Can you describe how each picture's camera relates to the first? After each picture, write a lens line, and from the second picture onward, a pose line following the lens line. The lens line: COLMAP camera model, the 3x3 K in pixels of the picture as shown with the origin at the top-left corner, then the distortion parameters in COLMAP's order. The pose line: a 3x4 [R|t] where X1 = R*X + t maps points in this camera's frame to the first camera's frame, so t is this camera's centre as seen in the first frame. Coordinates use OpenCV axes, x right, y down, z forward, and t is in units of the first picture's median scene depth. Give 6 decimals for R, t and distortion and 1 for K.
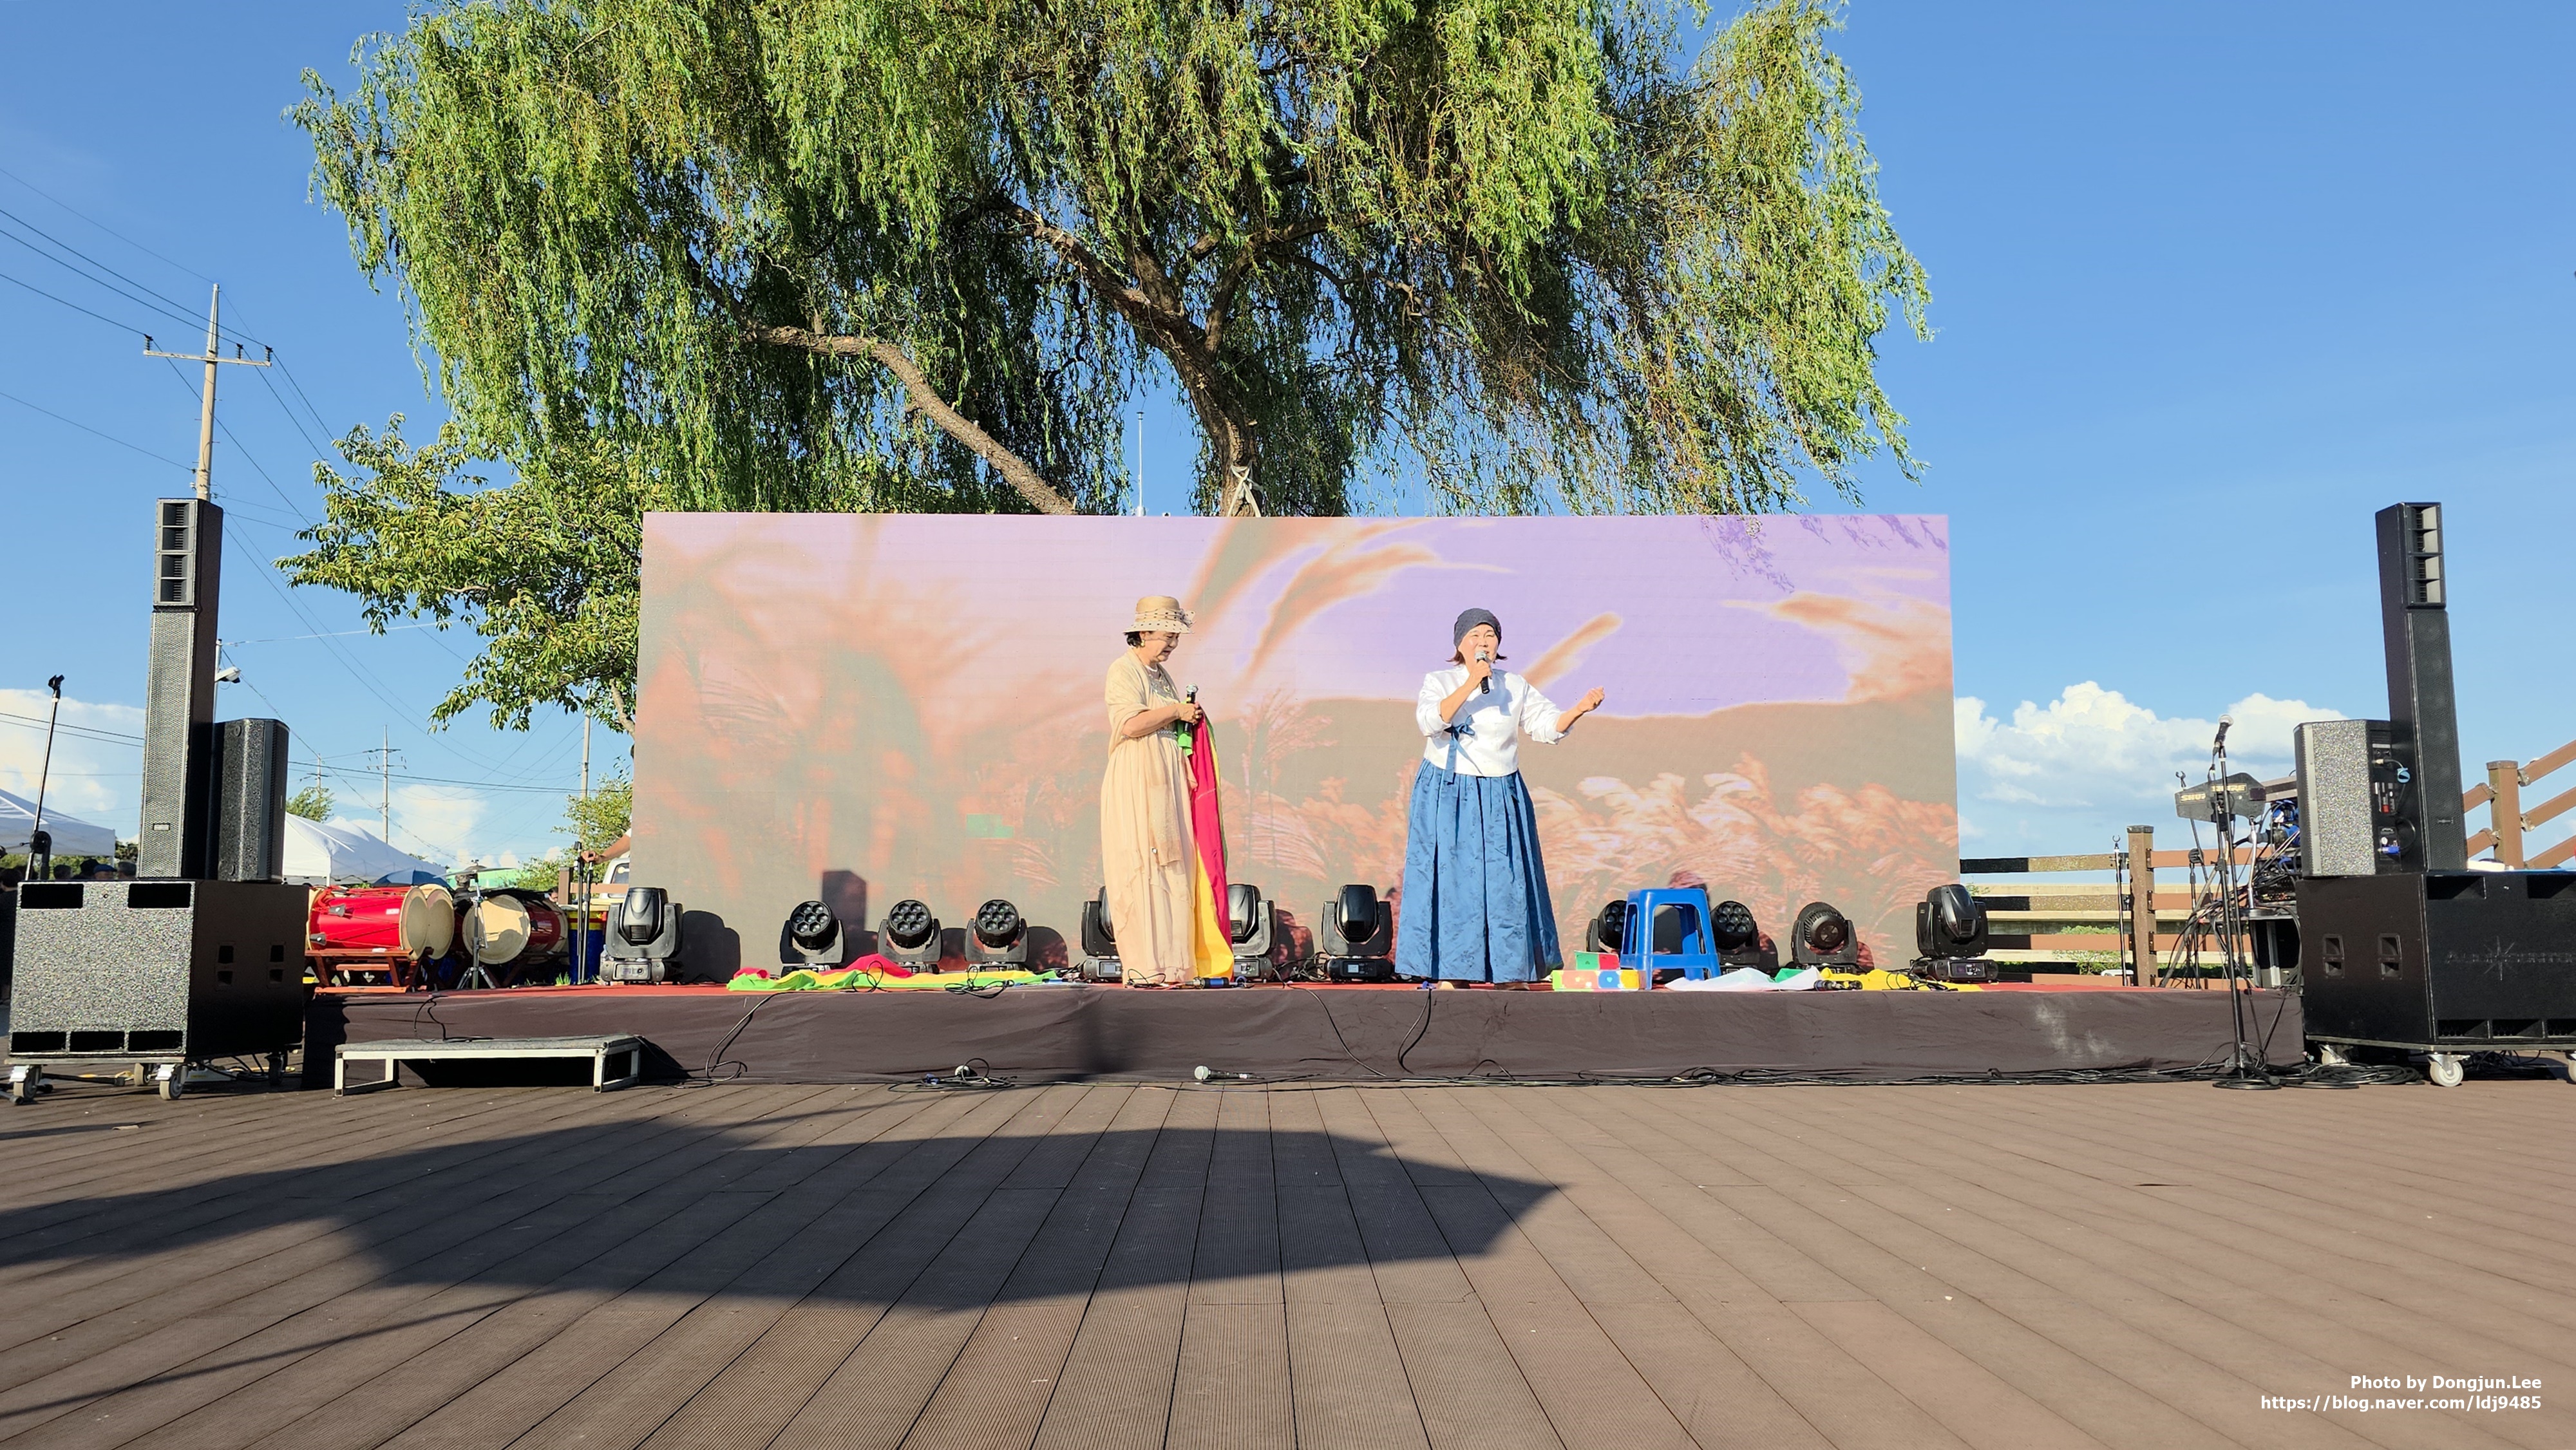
lens RADIAL K [[1766.2, 0, 1288.7], [0, 1766.2, 730.8], [0, 0, 1]] dist [0.002828, 0.000422]
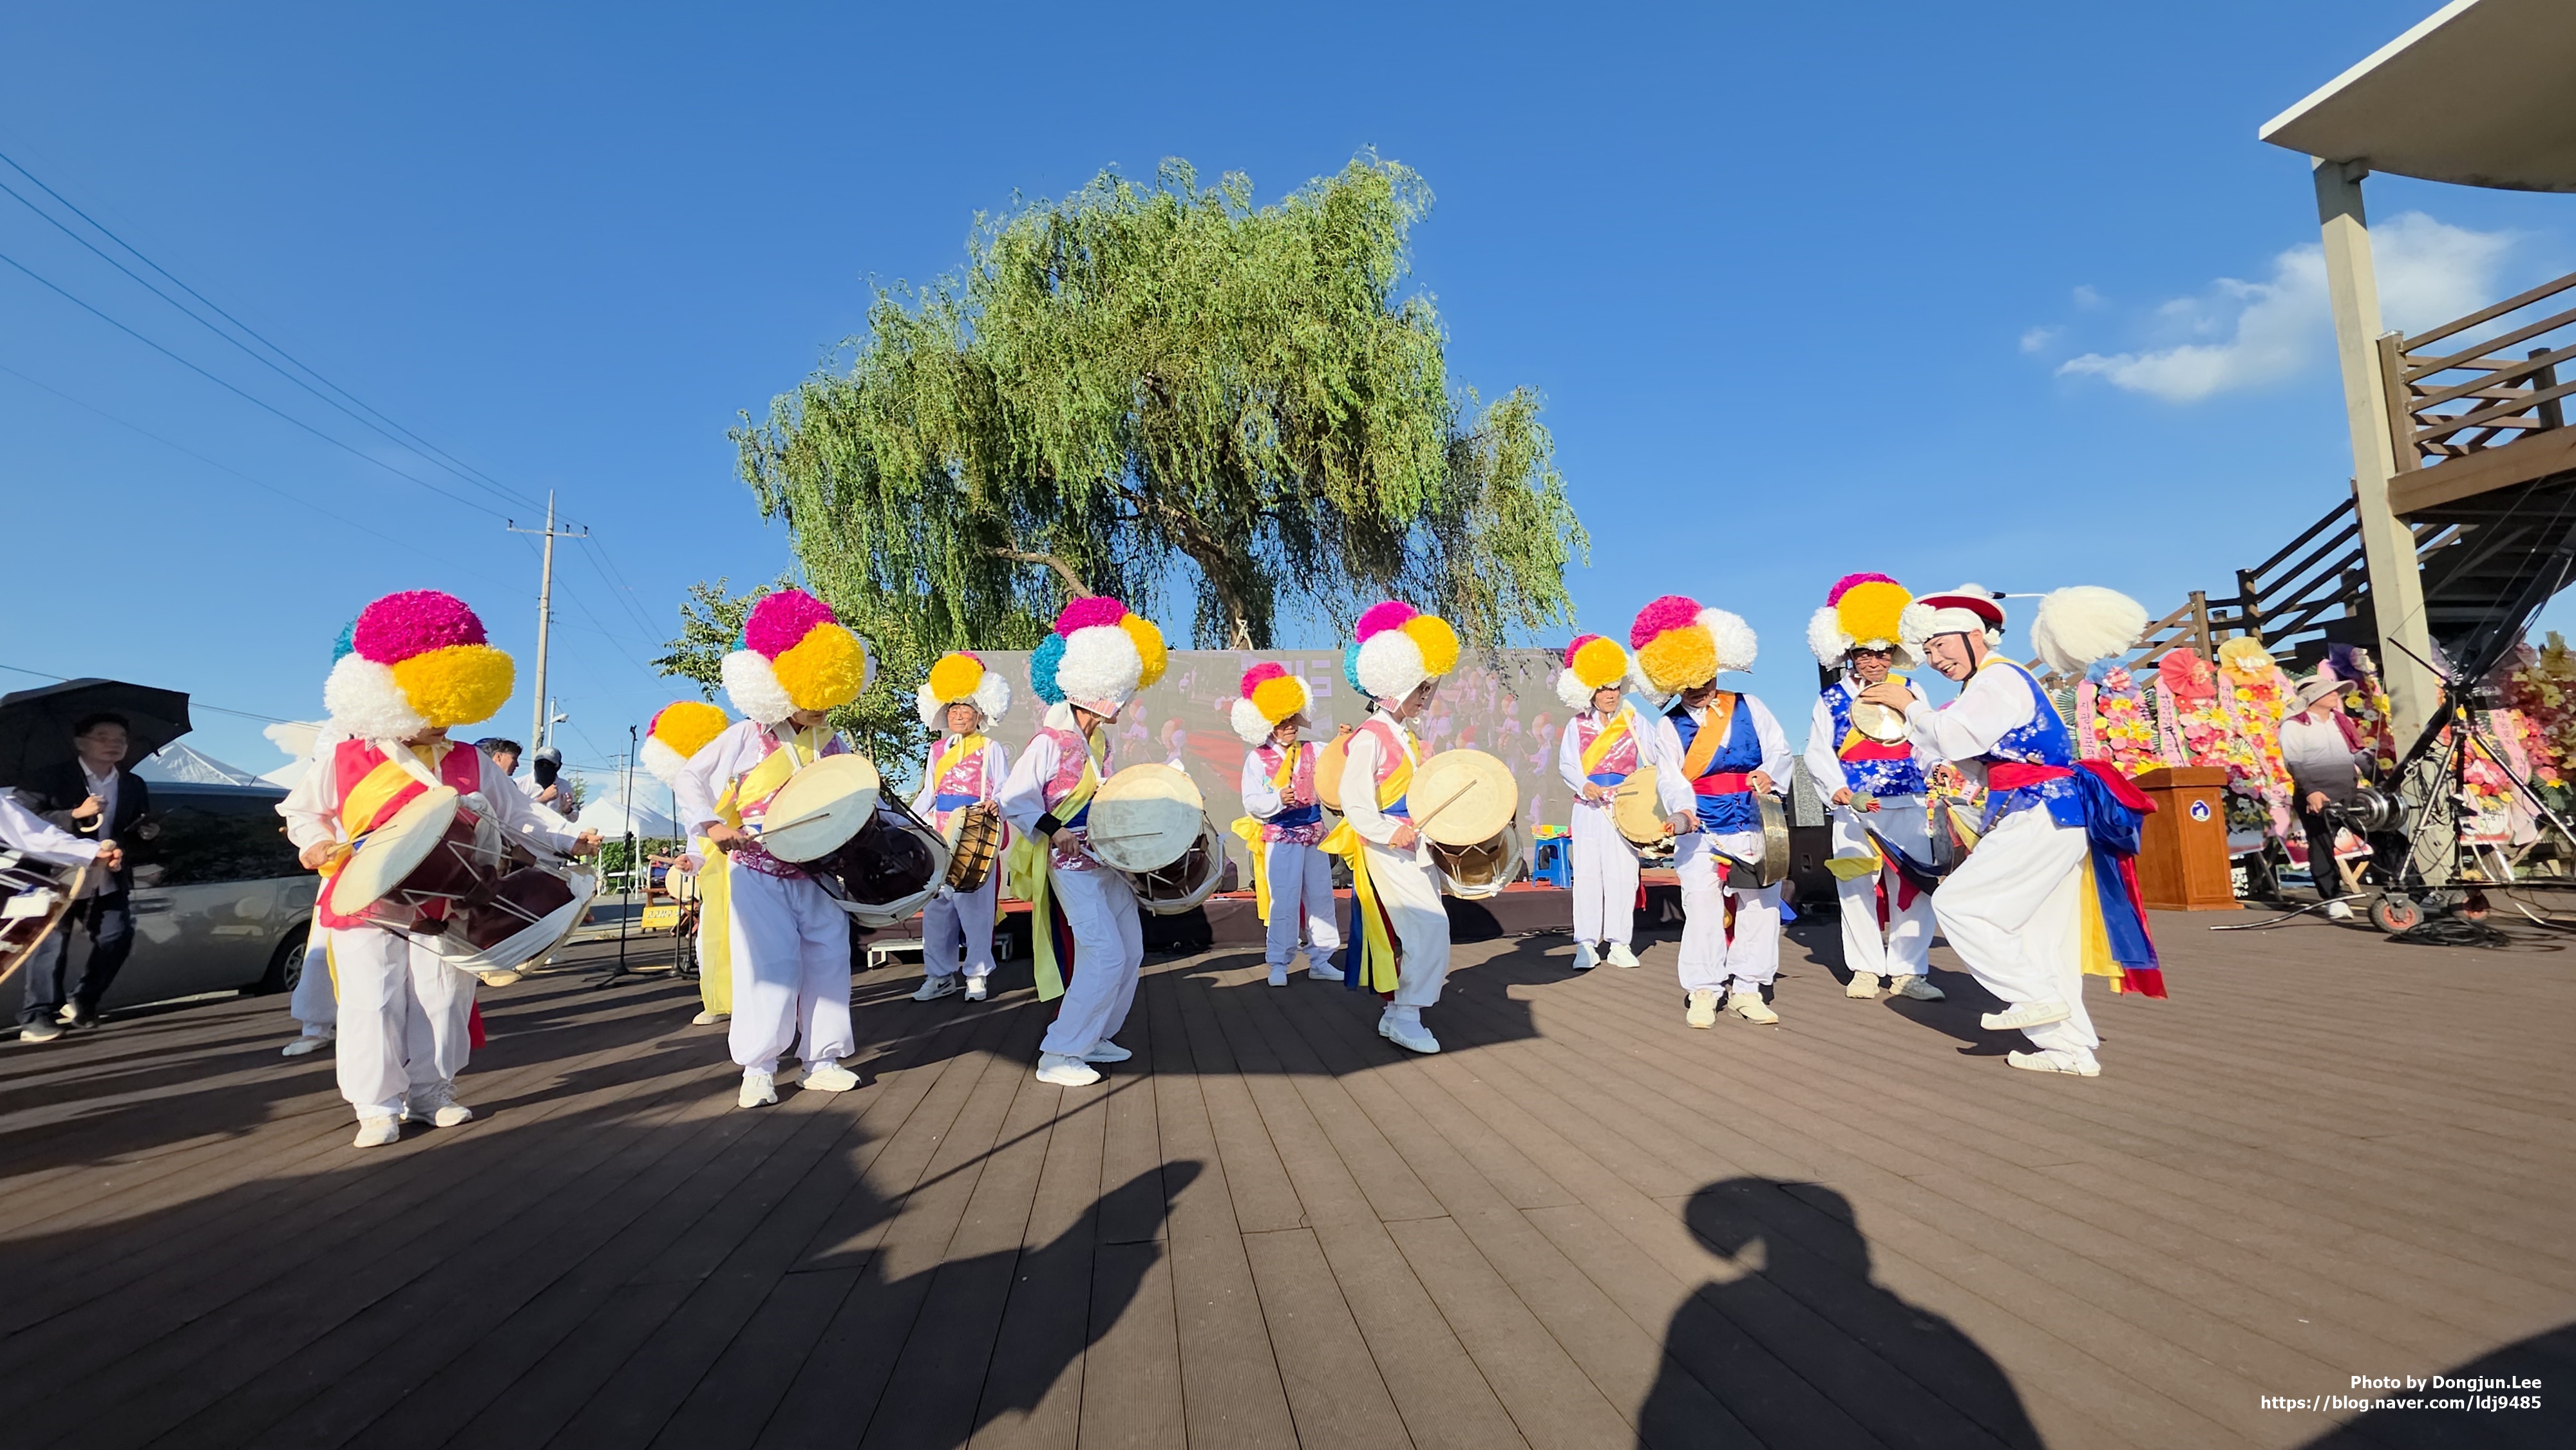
lens RADIAL K [[969.1, 0, 1293.3], [0, 969.1, 729.6], [0, 0, 1]] dist [-0.003405, -0.000784]
pose [[0.990399, -0.019697, 0.136825, -0.186712], [0.019743, 0.999805, 0.001019, -0.045439], [-0.136819, 0.001692, 0.990595, -0.105271]]
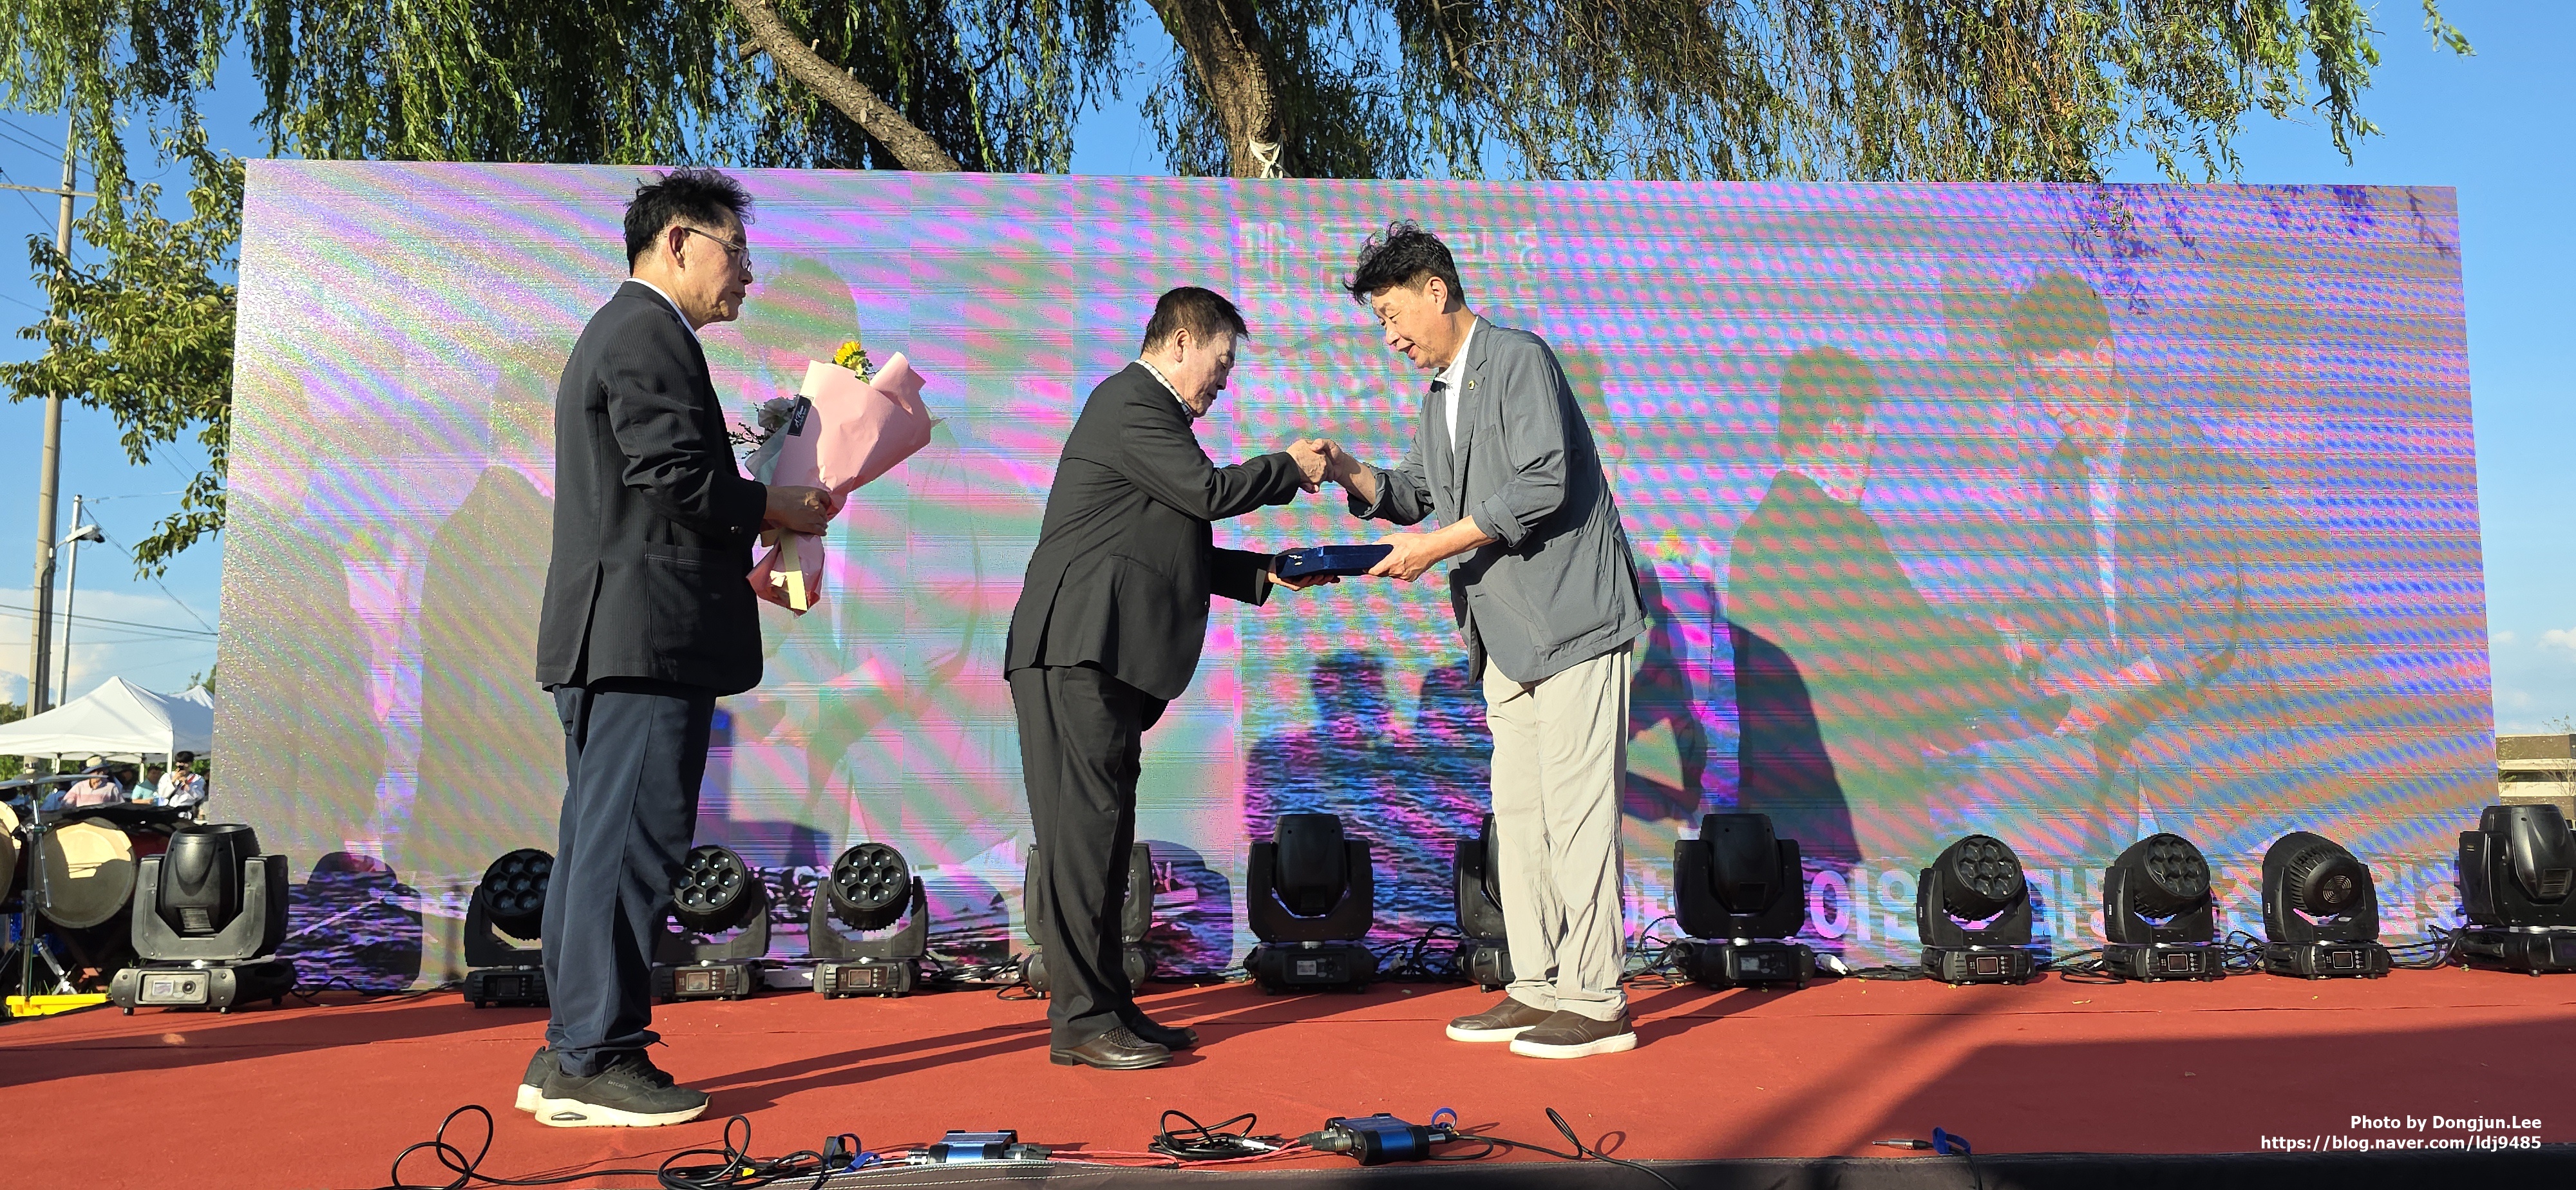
lens RADIAL K [[1650.0, 0, 1289.3], [0, 1650.0, 604.3], [0, 0, 1]] dist [-0.002476, -0.008409]
pose [[0.998659, -0.002484, 0.051715, -0.078362], [0.002306, 0.999991, 0.003495, 0.025096], [-0.051723, -0.003371, 0.998656, 0.620192]]
